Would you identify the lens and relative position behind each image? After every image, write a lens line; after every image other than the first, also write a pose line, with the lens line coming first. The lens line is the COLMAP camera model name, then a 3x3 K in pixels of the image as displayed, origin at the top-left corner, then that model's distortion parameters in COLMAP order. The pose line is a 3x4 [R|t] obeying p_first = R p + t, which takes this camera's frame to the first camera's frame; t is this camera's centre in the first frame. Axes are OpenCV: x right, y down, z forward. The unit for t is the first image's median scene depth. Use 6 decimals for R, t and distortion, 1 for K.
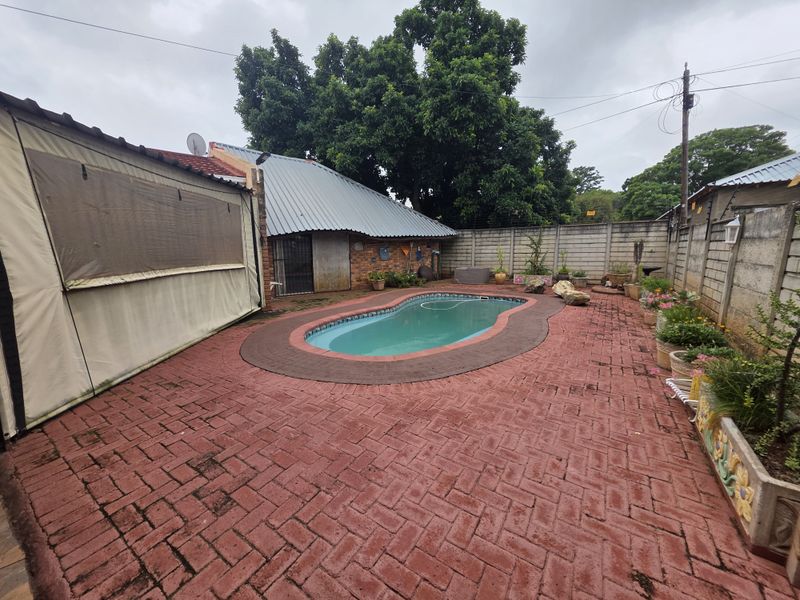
lens RADIAL K [[318.7, 0, 398.2], [0, 318.7, 296.9], [0, 0, 1]] dist [-0.000130, -0.000026]
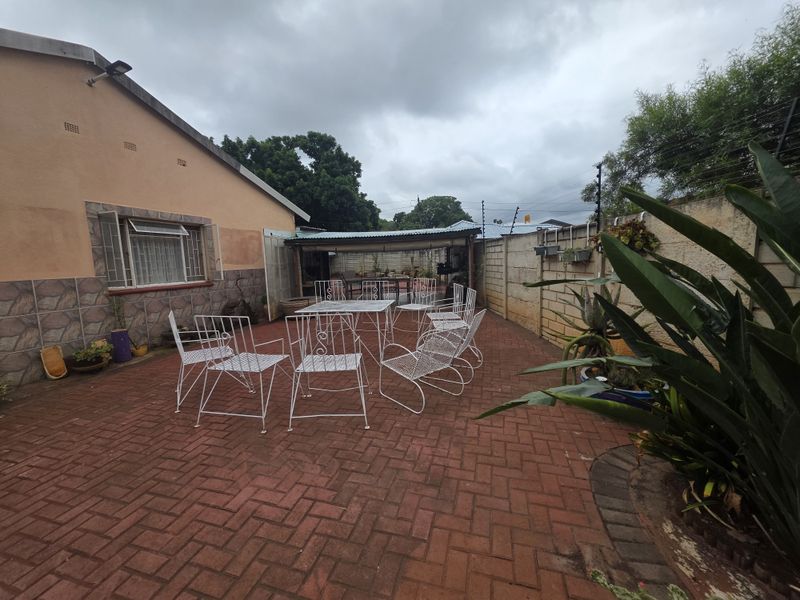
lens RADIAL K [[318.7, 0, 398.2], [0, 318.7, 296.9], [0, 0, 1]] dist [-0.000130, -0.000026]
pose [[0.815269, -0.081678, 0.573293, -0.733461], [0.110710, 0.993726, -0.015861, 0.154198], [-0.568401, 0.076400, 0.819197, -0.896788]]
